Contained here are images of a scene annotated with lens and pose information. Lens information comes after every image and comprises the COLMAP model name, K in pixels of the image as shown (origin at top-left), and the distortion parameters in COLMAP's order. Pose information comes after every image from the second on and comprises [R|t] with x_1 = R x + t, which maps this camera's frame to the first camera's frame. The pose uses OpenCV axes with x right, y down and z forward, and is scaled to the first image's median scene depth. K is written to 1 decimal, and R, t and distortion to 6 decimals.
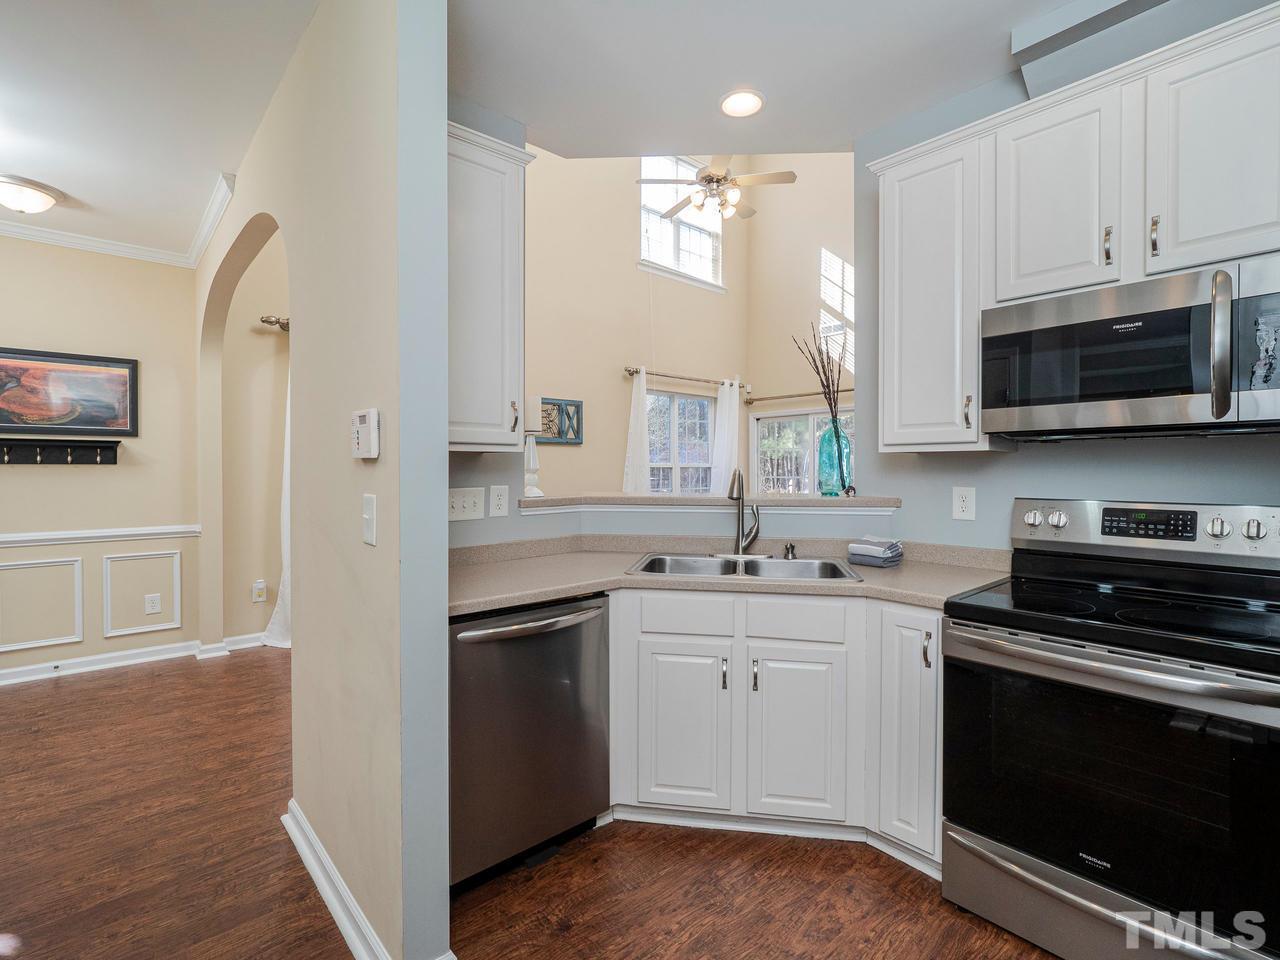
lens RADIAL K [[608.4, 0, 642.2], [0, 608.4, 478.9], [0, 0, 1]] dist [0.001053, -0.000221]
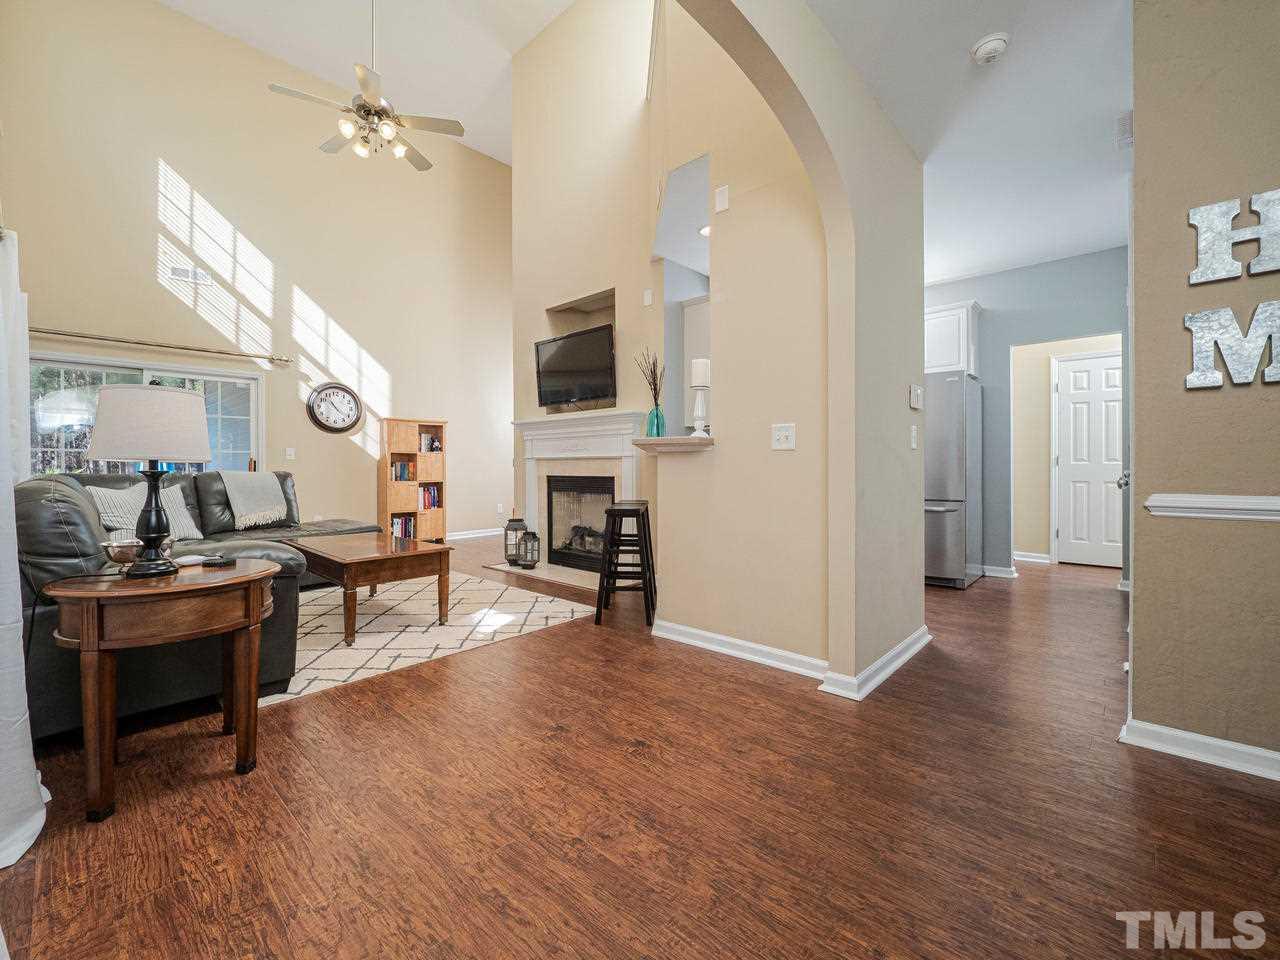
lens RADIAL K [[544.6, 0, 643.5], [0, 544.6, 475.4], [0, 0, 1]] dist [0.001065, 0.000112]
pose [[-0.112801, -0.003044, 0.993613, -1.253366], [0.005990, 0.999975, 0.003744, 0.094805], [-0.993600, 0.006374, -0.112780, 1.209882]]
